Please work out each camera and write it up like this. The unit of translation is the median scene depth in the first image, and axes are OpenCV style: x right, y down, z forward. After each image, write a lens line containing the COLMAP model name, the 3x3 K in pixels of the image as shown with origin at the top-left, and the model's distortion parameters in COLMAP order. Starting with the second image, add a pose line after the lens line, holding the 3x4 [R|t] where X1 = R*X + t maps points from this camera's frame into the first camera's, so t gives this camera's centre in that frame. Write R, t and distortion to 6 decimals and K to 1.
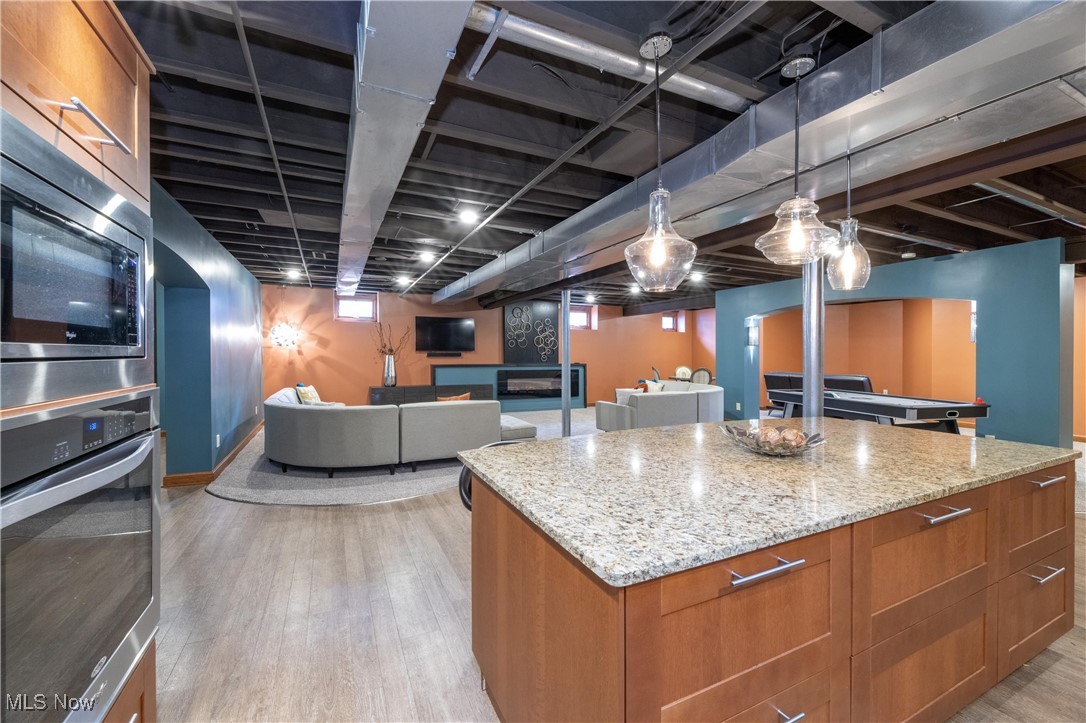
lens RADIAL K [[431.8, 0, 559.1], [0, 431.8, 356.5], [0, 0, 1]] dist [-0.001352, -0.000057]
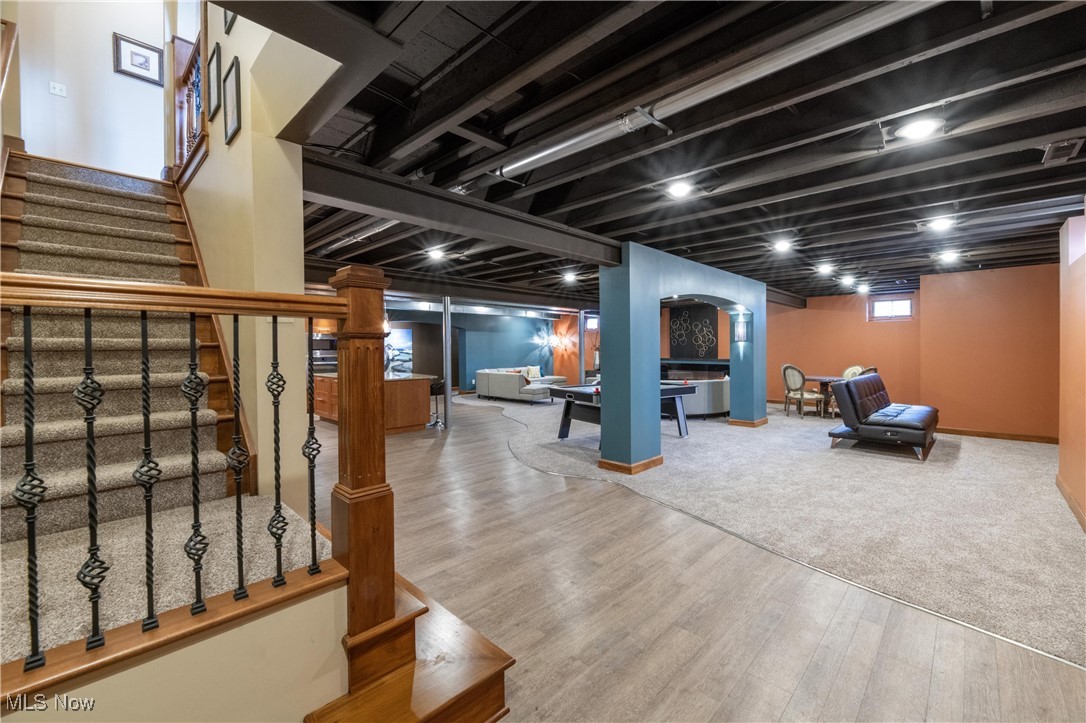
lens RADIAL K [[441.9, 0, 549.8], [0, 441.9, 339.9], [0, 0, 1]] dist [0.014995, -0.000005]
pose [[0.347682, -0.023549, -0.937317, 1.540143], [-0.003300, 0.999648, -0.026339, -0.001942], [0.937607, 0.012251, 0.347481, 0.338820]]
